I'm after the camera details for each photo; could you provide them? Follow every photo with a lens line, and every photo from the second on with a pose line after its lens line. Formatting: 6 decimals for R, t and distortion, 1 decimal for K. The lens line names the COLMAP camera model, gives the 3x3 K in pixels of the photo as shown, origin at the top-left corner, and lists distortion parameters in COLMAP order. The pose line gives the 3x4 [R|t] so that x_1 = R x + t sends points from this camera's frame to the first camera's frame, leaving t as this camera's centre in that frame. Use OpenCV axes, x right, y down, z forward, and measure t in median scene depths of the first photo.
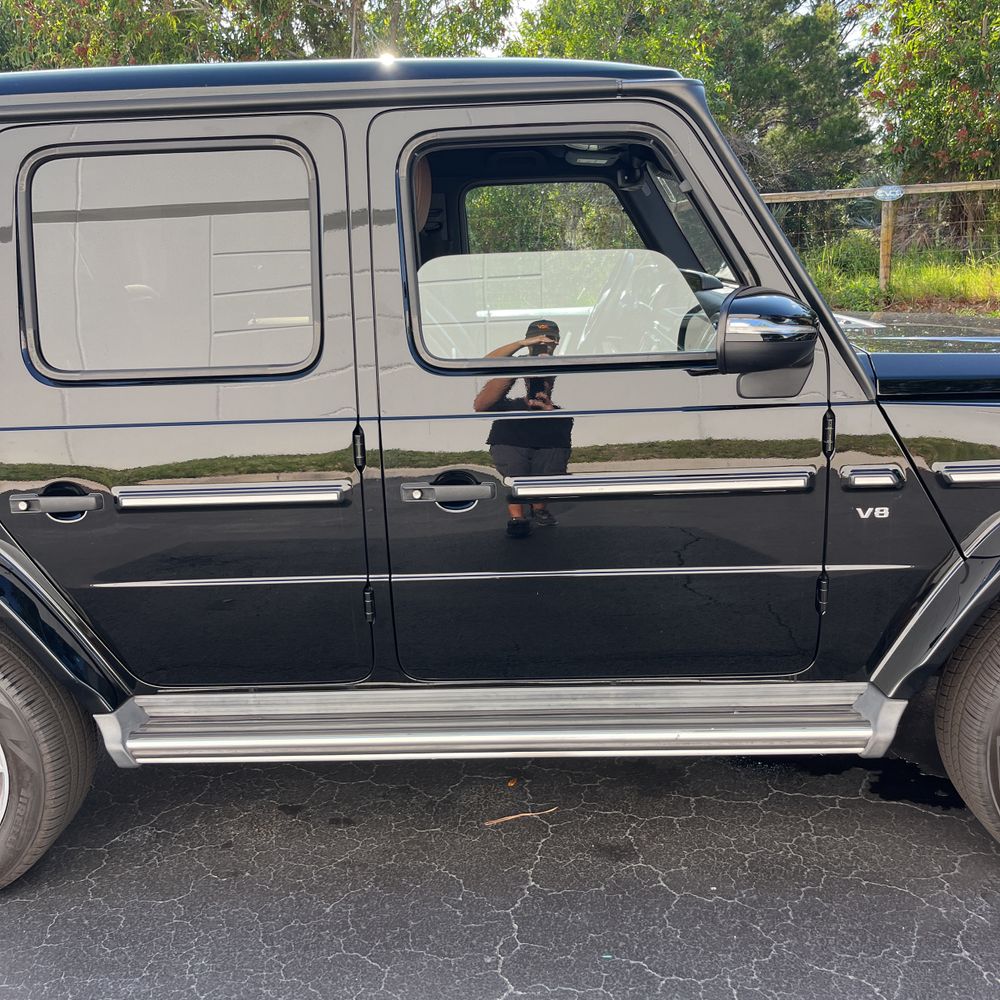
lens RADIAL K [[1014.8, 0, 492.3], [0, 1014.8, 492.9], [0, 0, 1]] dist [0.052095, -0.059882]
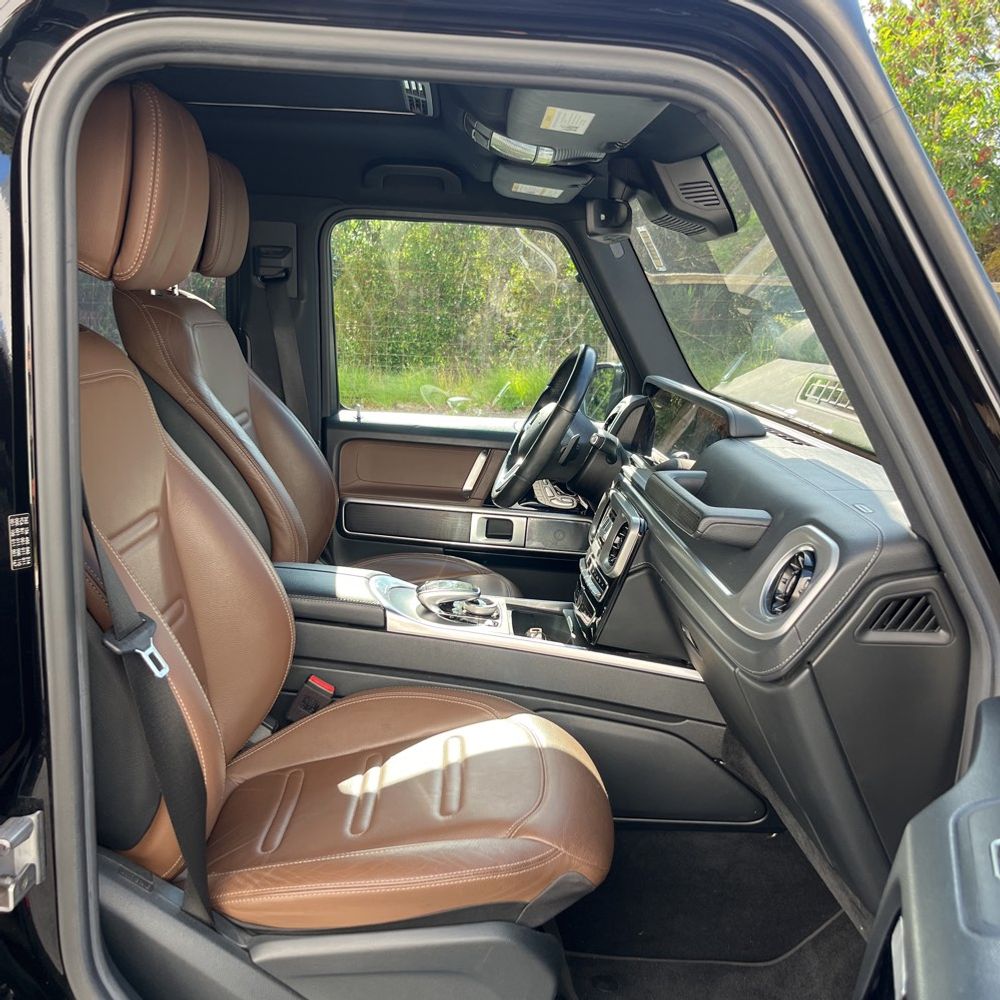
lens RADIAL K [[1012.6, 0, 491.3], [0, 1012.6, 506.3], [0, 0, 1]] dist [0.056974, -0.074829]
pose [[0.993744, 0.071873, 0.085479, 0.032366], [-0.068399, 0.996735, -0.042904, -0.109553], [-0.088284, 0.036789, 0.995416, 0.400867]]
